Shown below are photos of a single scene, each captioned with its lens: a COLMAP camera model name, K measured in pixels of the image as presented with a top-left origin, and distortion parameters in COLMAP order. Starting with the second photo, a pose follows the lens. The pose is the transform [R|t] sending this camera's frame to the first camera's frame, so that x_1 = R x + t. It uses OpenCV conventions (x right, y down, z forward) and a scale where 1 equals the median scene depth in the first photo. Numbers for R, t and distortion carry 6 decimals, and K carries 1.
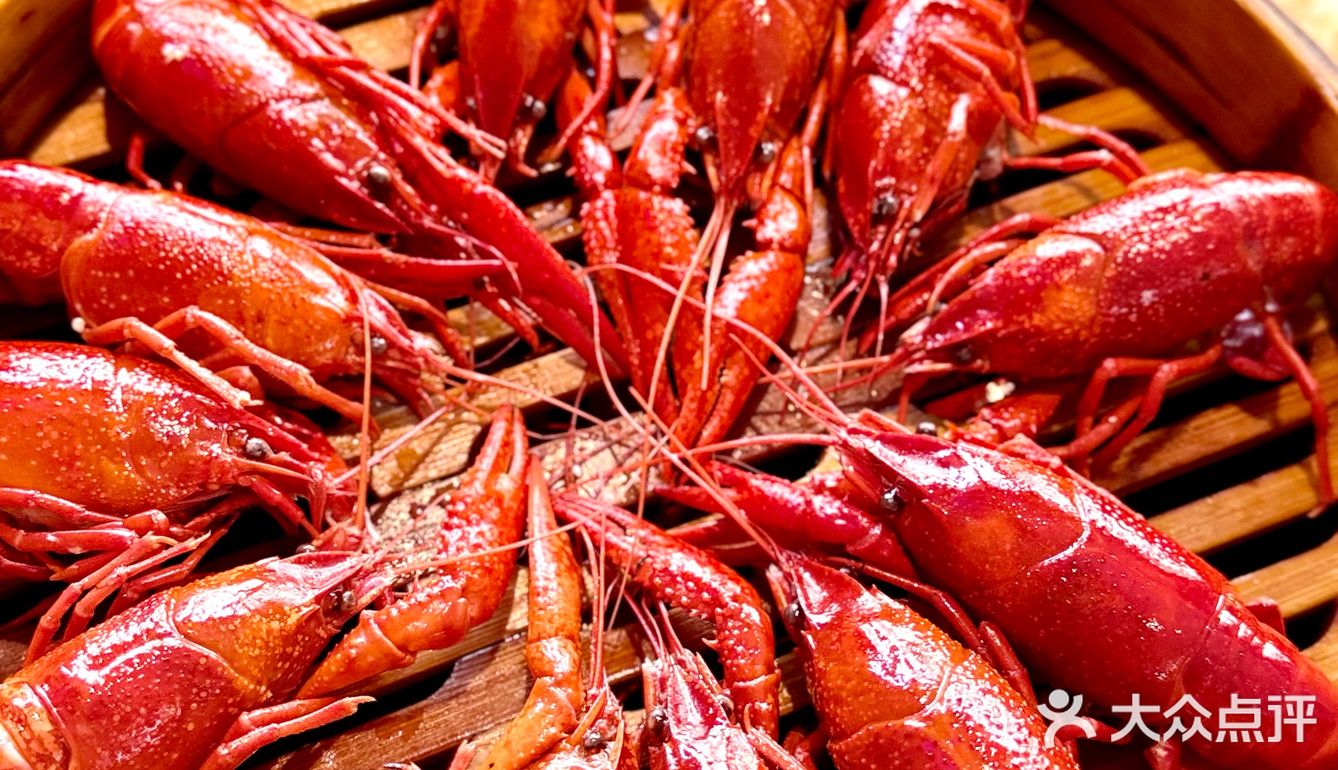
lens RADIAL K [[2078.6, 0, 669.0], [0, 2078.6, 385.0], [0, 0, 1]] dist [0.215421, -0.465239]
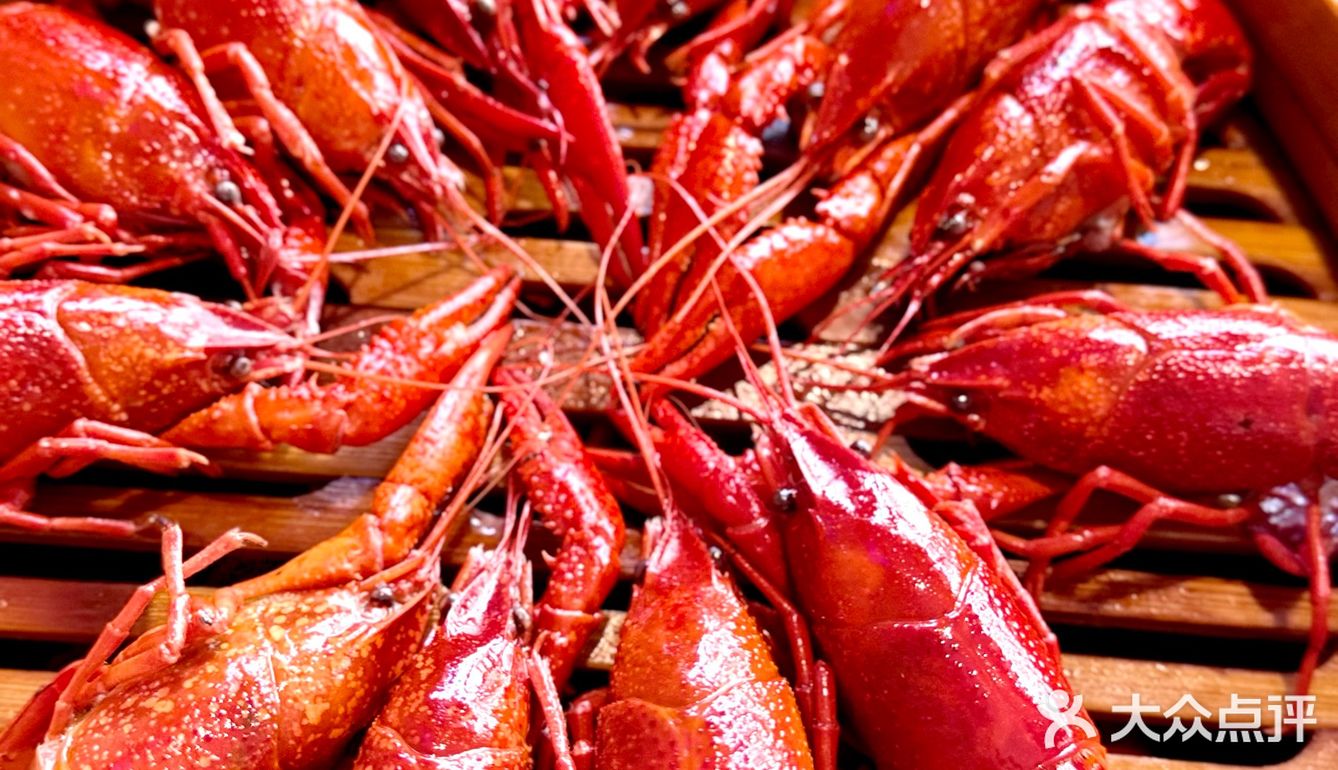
lens RADIAL K [[1826.2, 0, 662.5], [0, 1826.2, 386.0], [0, 0, 1]] dist [0.221259, -0.645482]
pose [[0.886336, 0.387204, -0.253934, 0.236281], [-0.394781, 0.918497, 0.022593, 0.012886], [0.241986, 0.080223, 0.966958, 0.201455]]
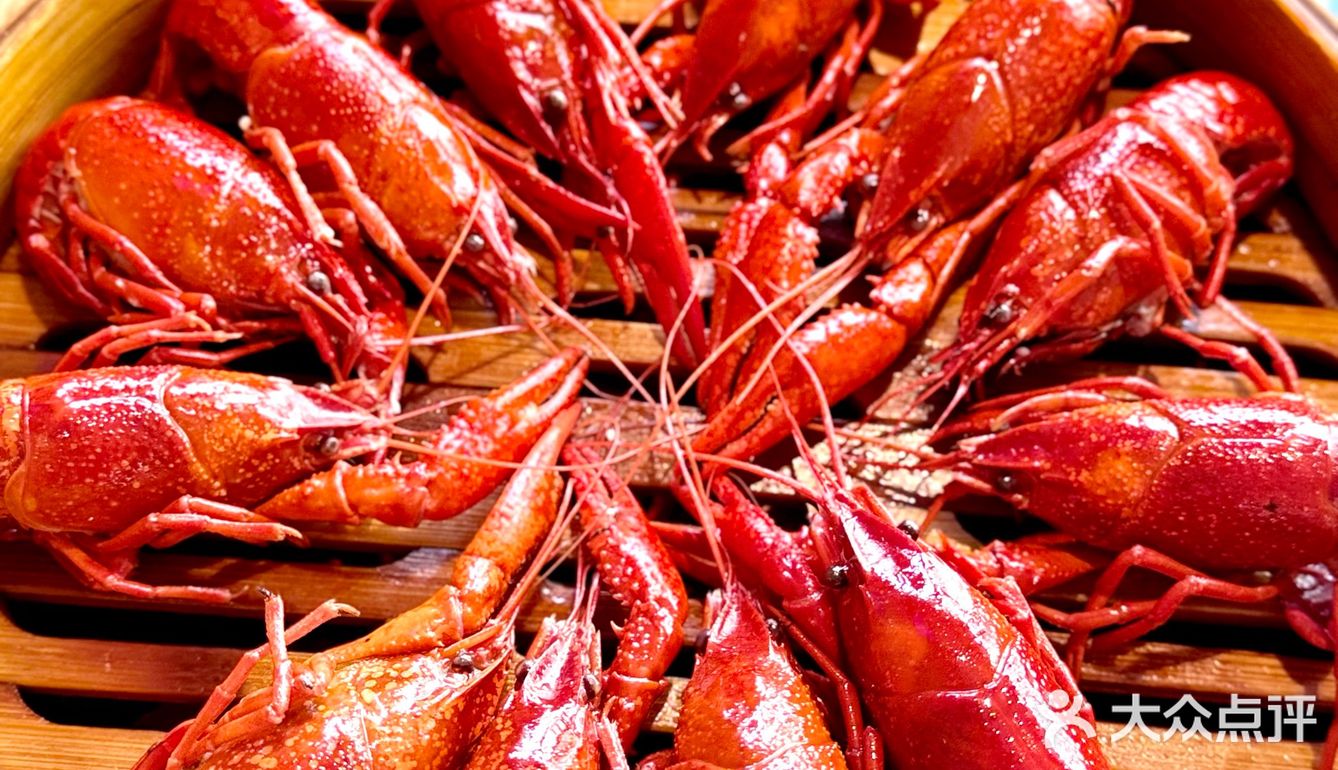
lens RADIAL K [[2078.6, 0, 669.0], [0, 2078.6, 385.0], [0, 0, 1]] dist [0.215421, -0.465239]
pose [[0.877922, 0.388610, -0.279706, 0.268459], [-0.398286, 0.916951, 0.023853, -0.017576], [0.265746, 0.090462, 0.959789, 0.029023]]
